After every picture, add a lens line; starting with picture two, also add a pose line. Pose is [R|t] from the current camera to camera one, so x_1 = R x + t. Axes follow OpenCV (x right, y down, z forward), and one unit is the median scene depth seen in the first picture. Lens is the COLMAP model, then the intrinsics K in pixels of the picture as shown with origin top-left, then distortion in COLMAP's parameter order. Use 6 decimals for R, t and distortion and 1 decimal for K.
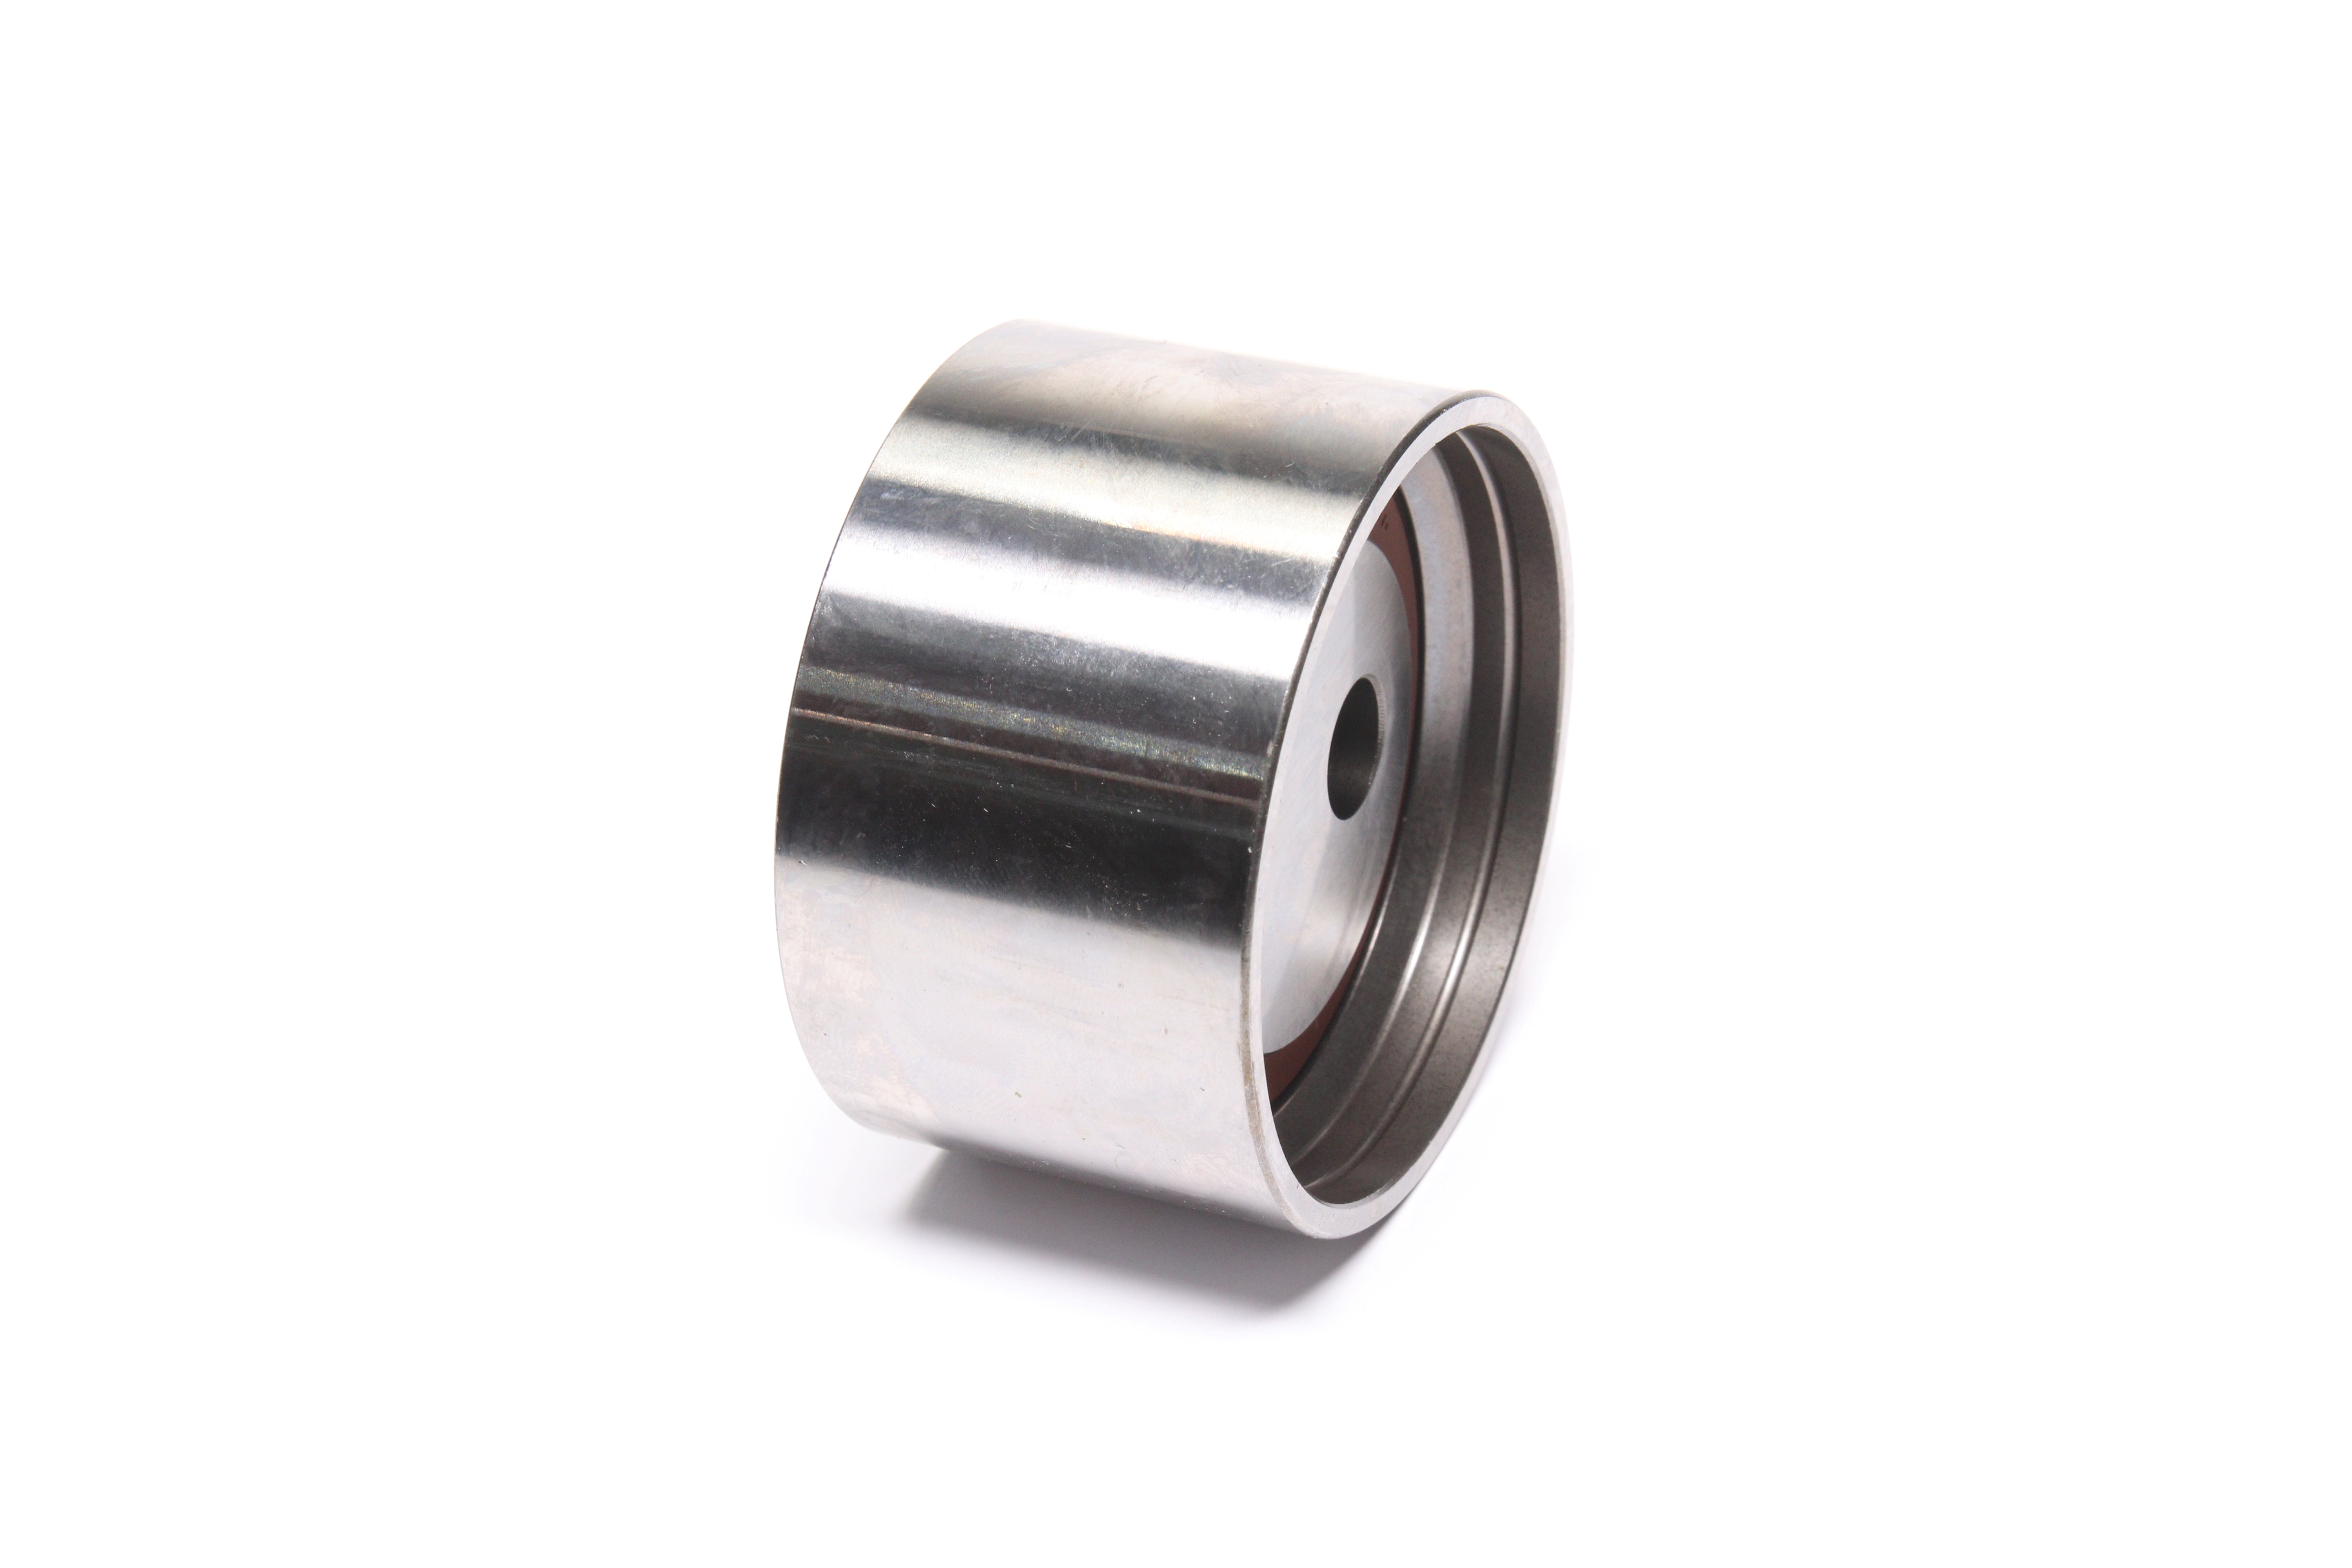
lens RADIAL K [[5524.3, 0, 1176.0], [0, 5524.3, 784.0], [0, 0, 1]] dist [0.011893, -0.005643]
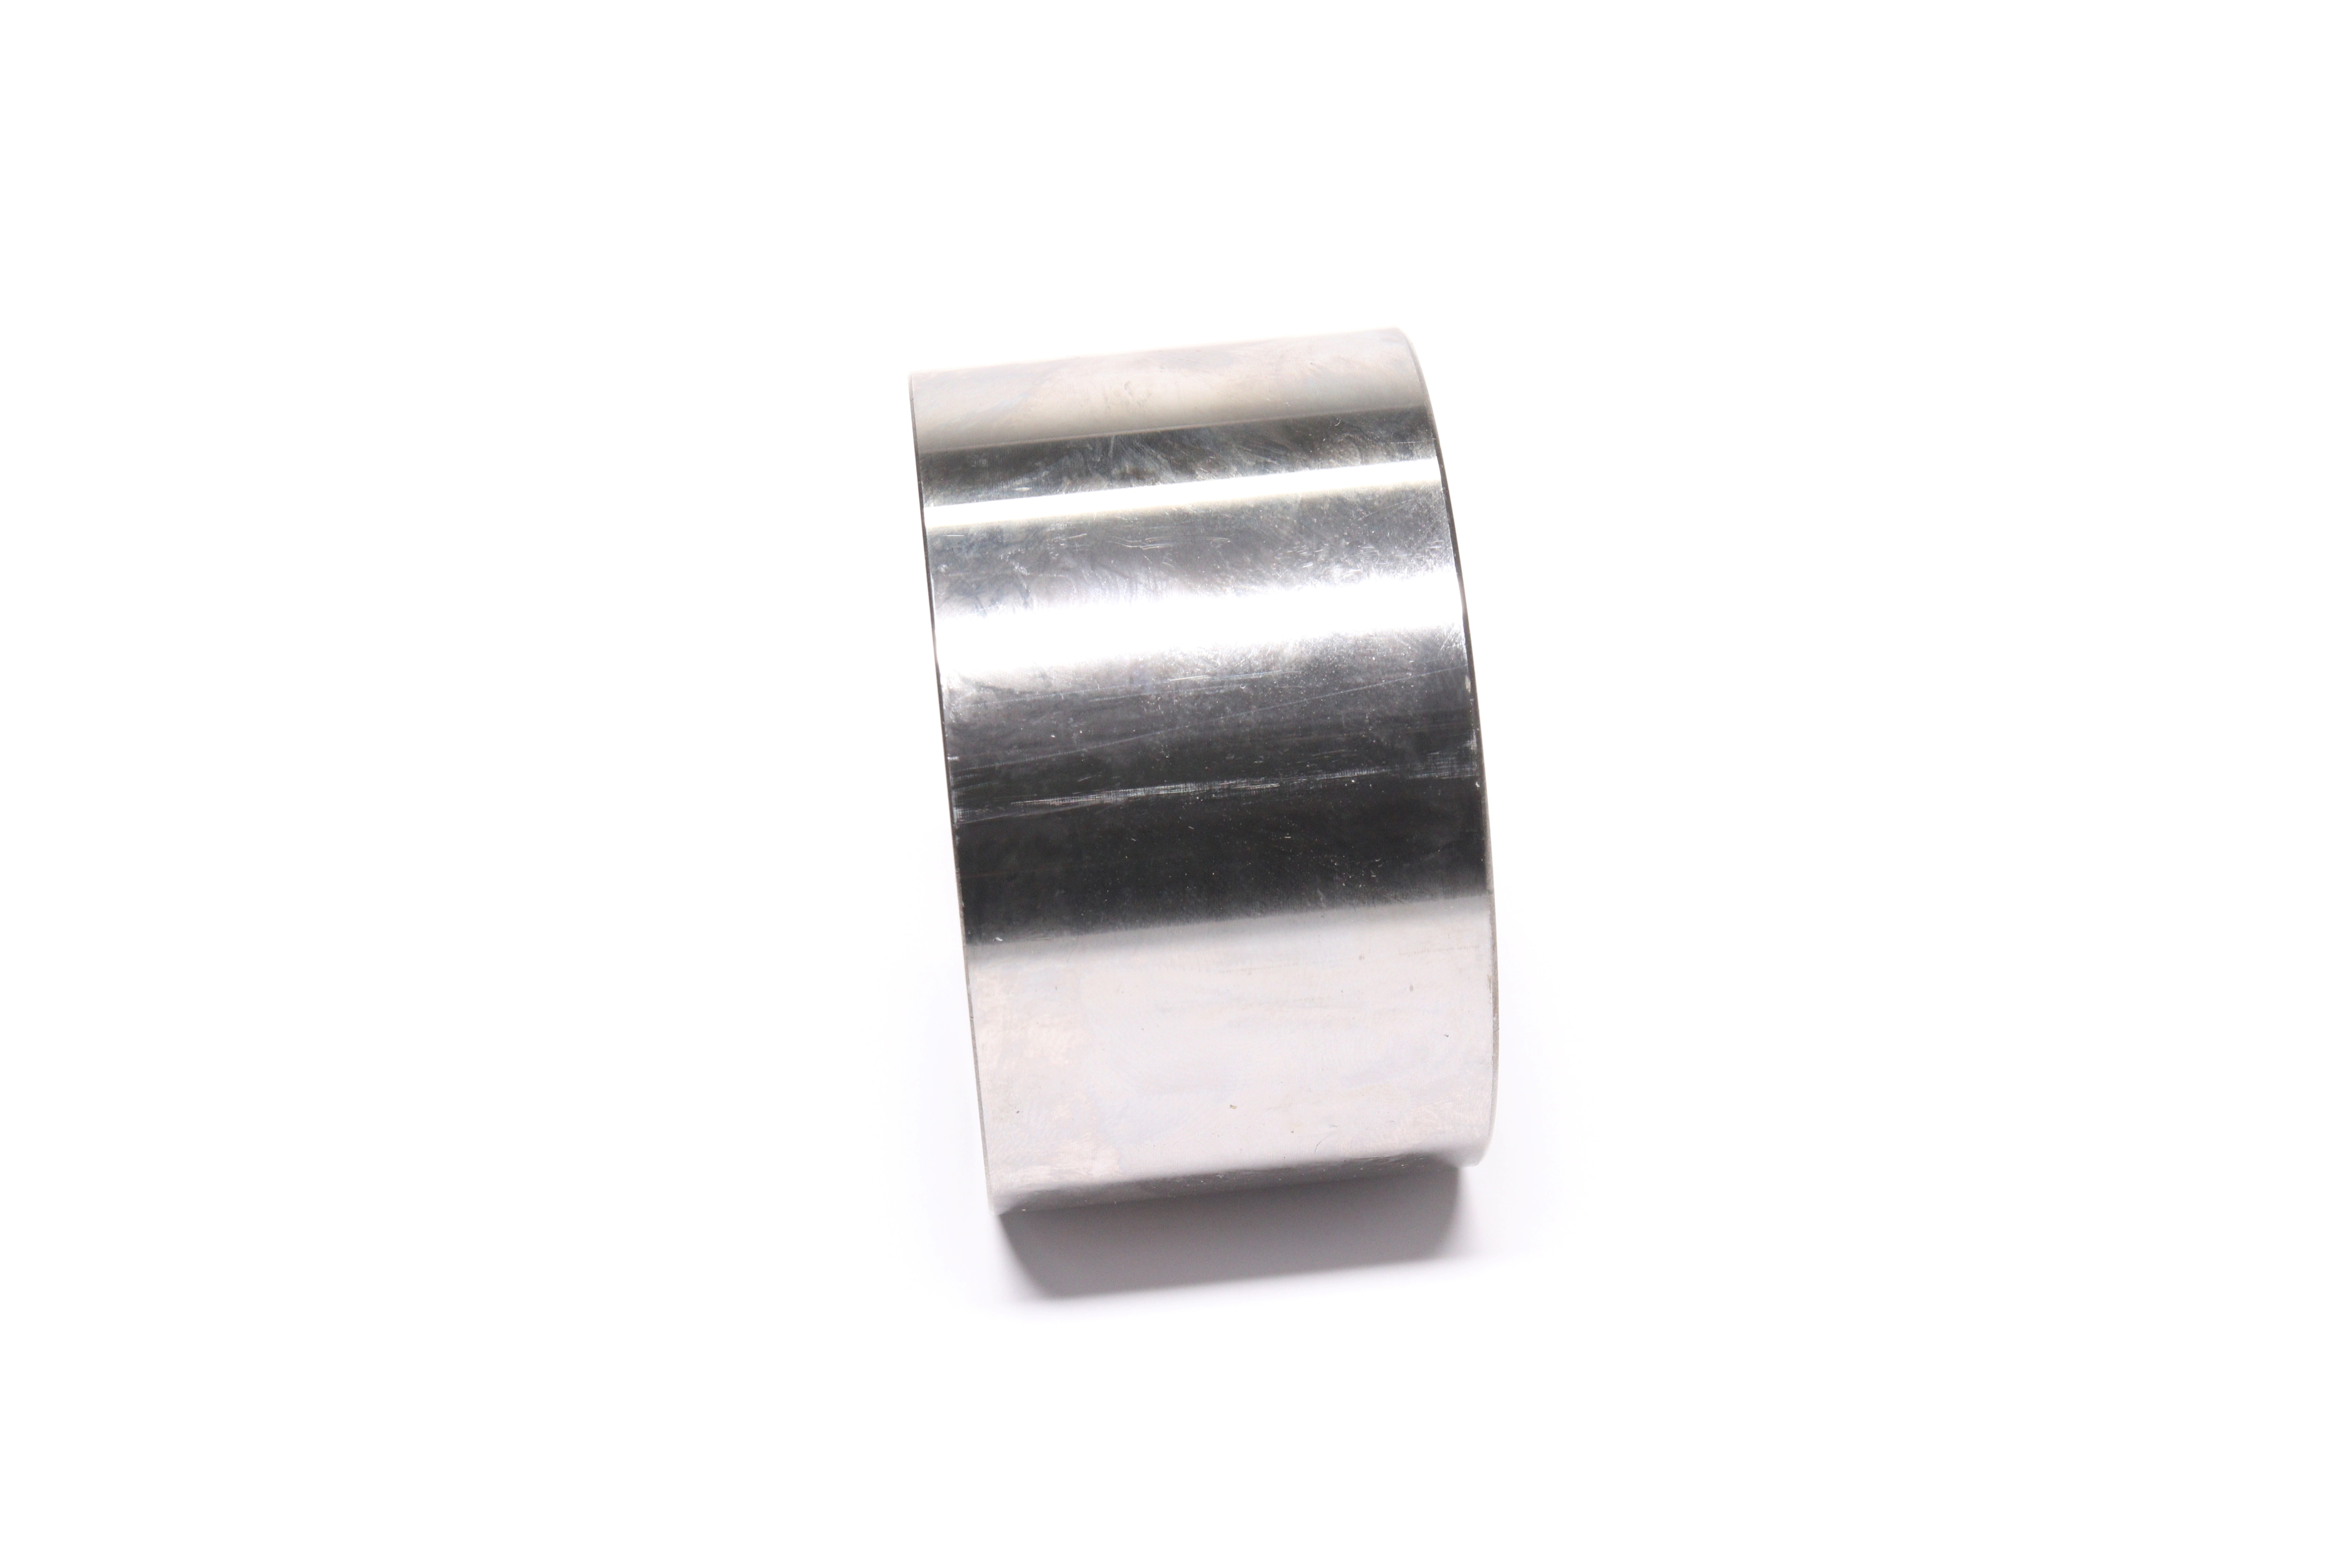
lens RADIAL K [[5524.3, 0, 1176.0], [0, 5524.3, 784.0], [0, 0, 1]] dist [0.011893, -0.005643]
pose [[0.832349, -0.260380, 0.489282, -0.515429], [0.273558, 0.960759, 0.045917, -0.048665], [-0.482038, 0.095628, 0.870916, 0.136207]]
